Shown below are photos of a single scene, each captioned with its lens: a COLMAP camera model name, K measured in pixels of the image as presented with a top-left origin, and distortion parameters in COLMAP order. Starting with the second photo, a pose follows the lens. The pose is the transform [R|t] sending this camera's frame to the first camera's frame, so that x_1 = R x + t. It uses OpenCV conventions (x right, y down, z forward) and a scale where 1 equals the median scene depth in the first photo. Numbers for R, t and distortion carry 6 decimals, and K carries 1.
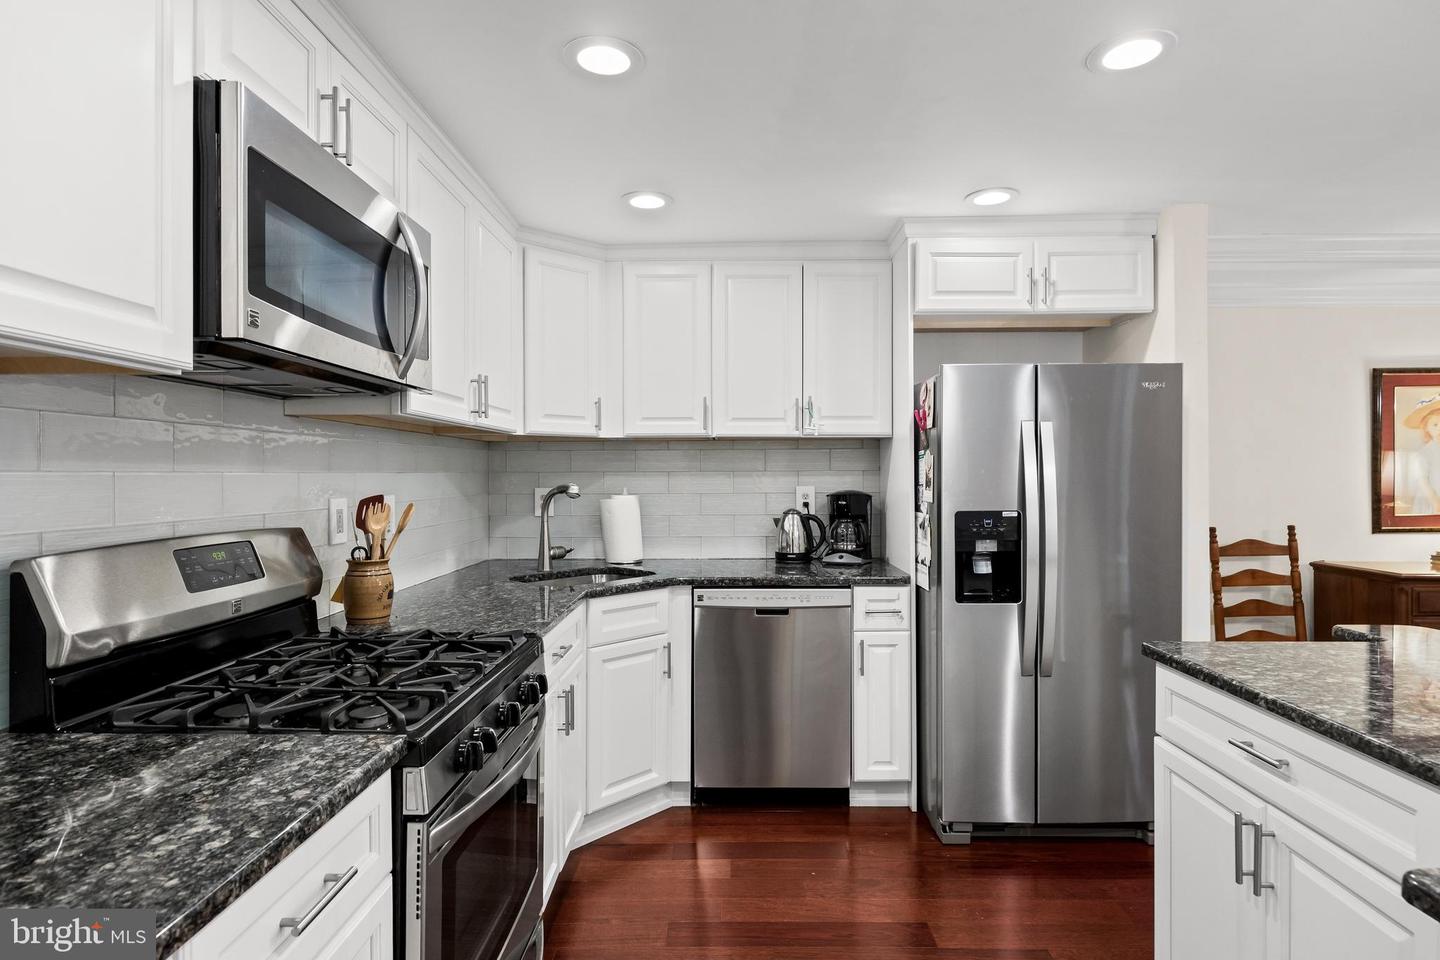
lens RADIAL K [[763.0, 0, 720.1], [0, 763.0, 472.3], [0, 0, 1]] dist [-0.004931, -0.000935]
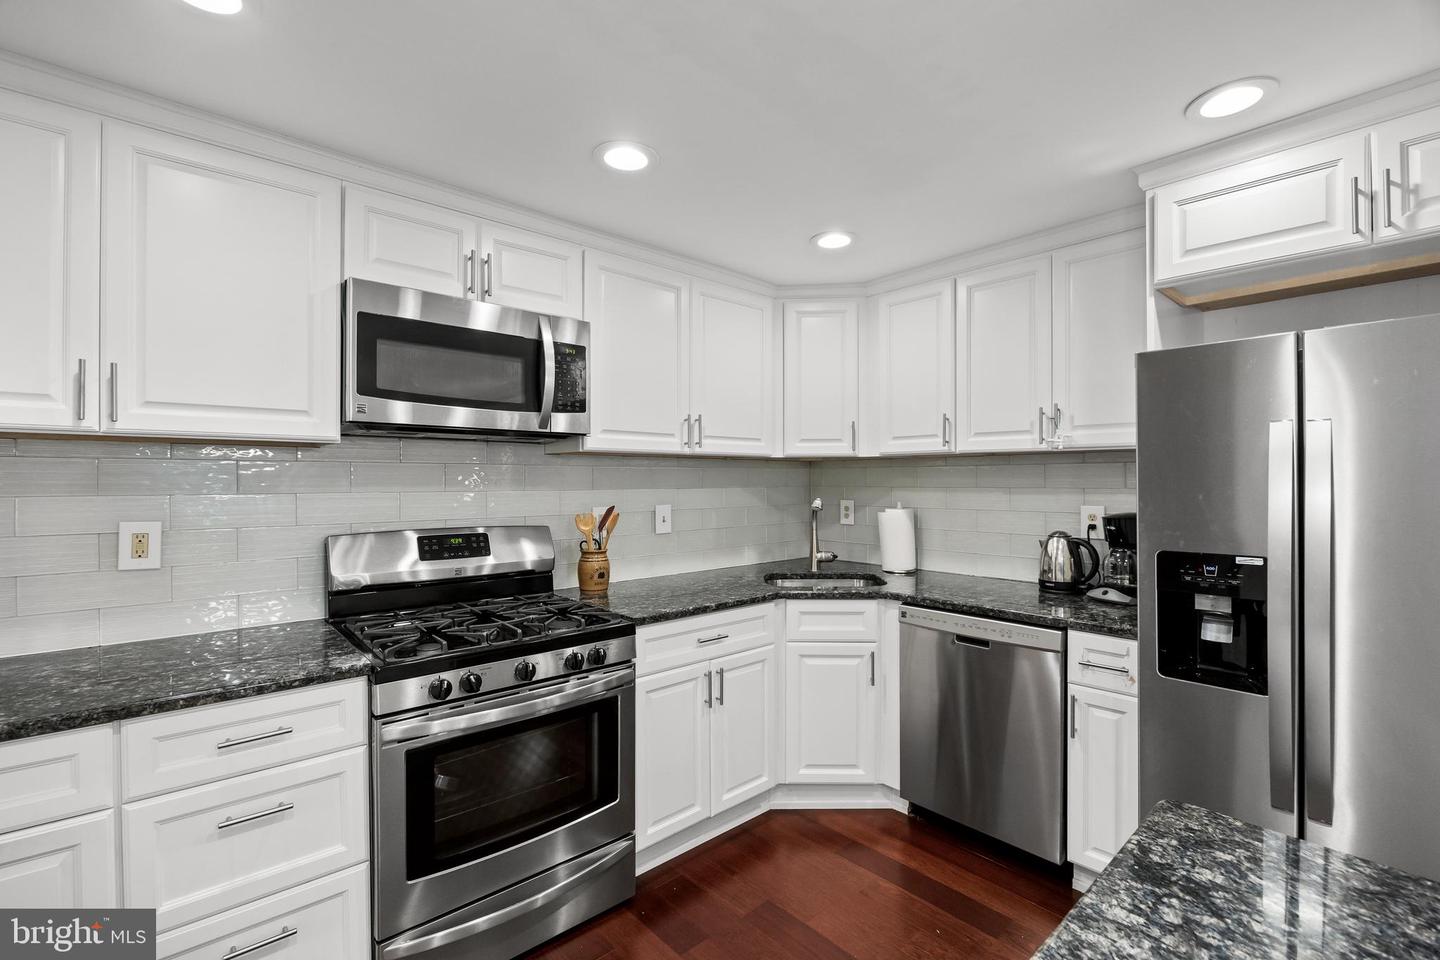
lens RADIAL K [[626.4, 0, 725.9], [0, 626.4, 482.3], [0, 0, 1]] dist [-0.011885, 0.000360]
pose [[0.684471, 0.005635, -0.729018, 0.420692], [0.000308, 0.999968, 0.008018, -0.017704], [0.729040, -0.005713, 0.684447, 0.259541]]
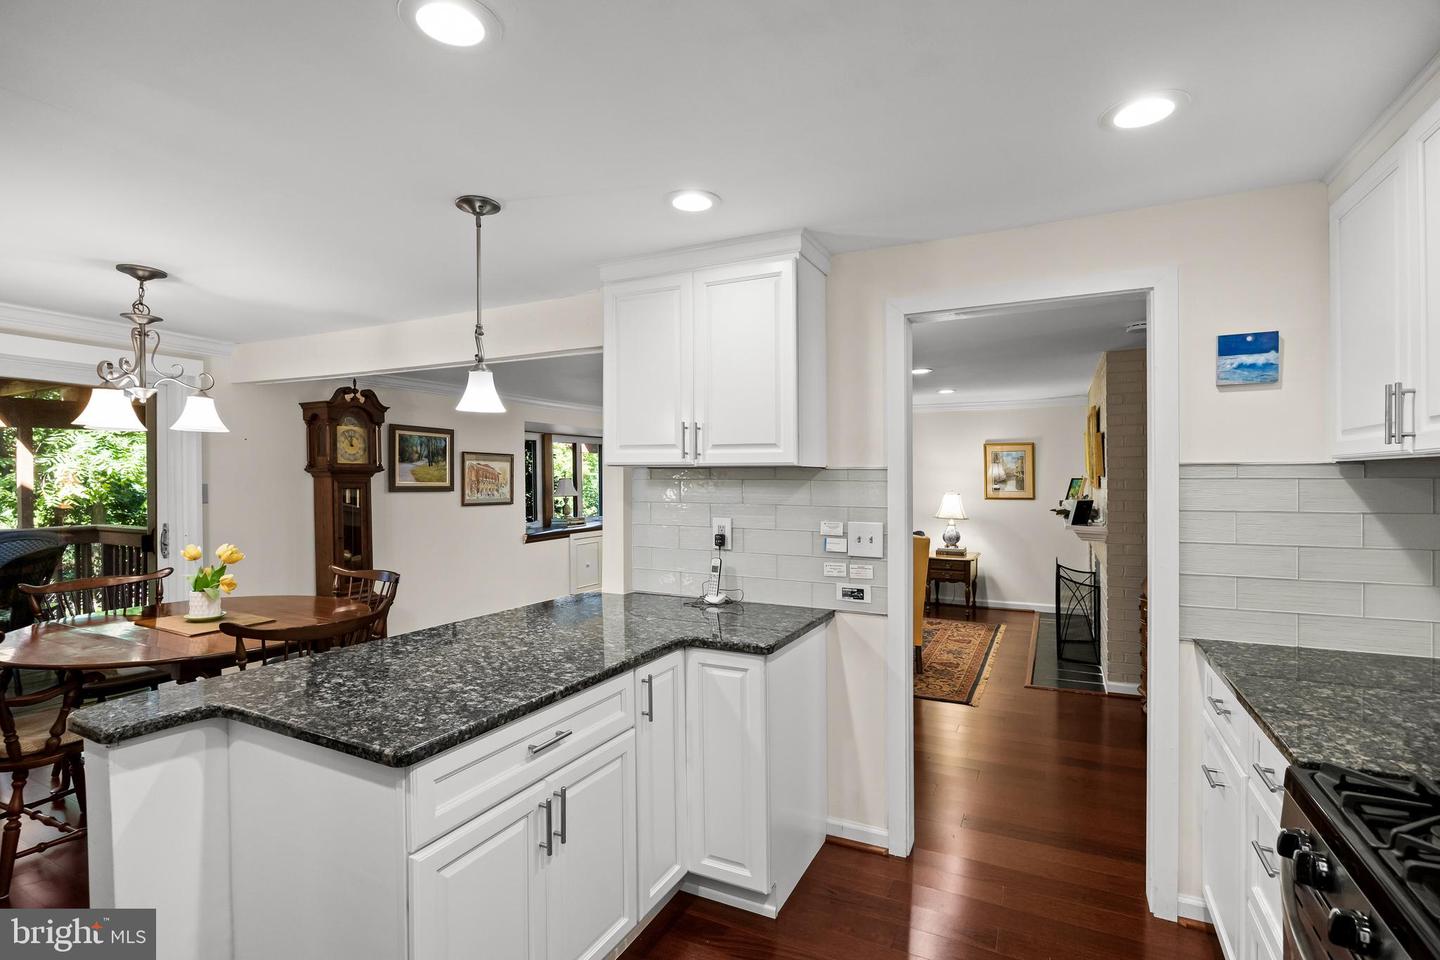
lens RADIAL K [[693.5, 0, 719.6], [0, 693.5, 480.8], [0, 0, 1]] dist [0.034097, 0.000499]
pose [[-0.903730, -0.001172, 0.428101, -0.028006], [-0.002150, 0.999996, -0.001800, -0.033766], [-0.428097, -0.002547, -0.903729, 0.942412]]
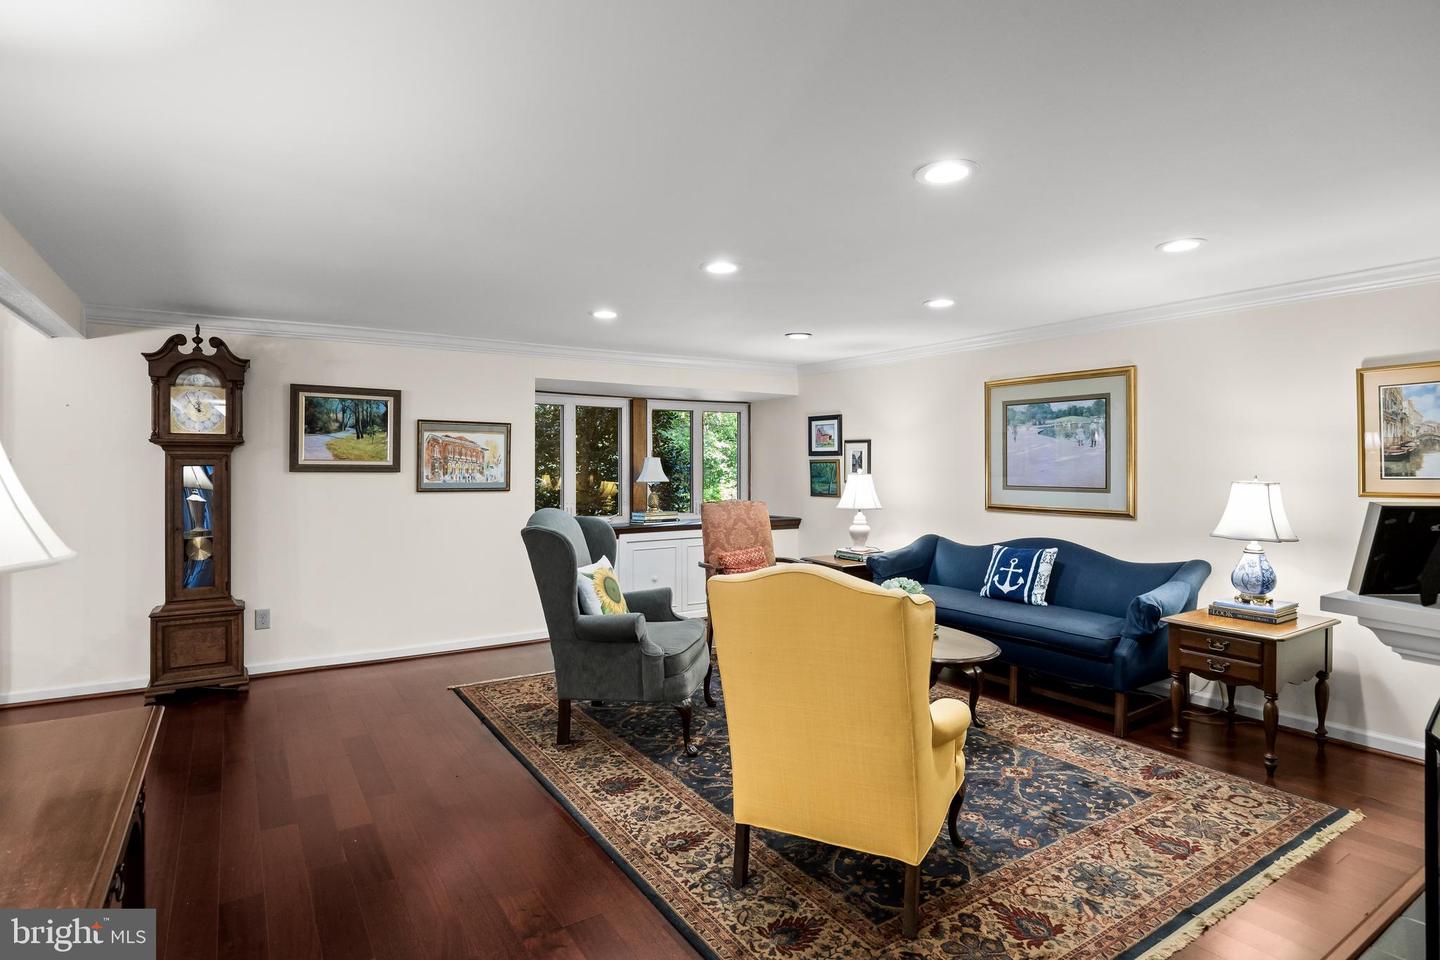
lens RADIAL K [[763.0, 0, 717.2], [0, 763.0, 469.6], [0, 0, 1]] dist [-0.004931, -0.000935]
pose [[-0.557844, -0.000246, 0.829946, -0.241453], [-0.004335, 0.999987, -0.002617, -0.008539], [-0.829934, -0.005058, -0.557838, -0.250446]]
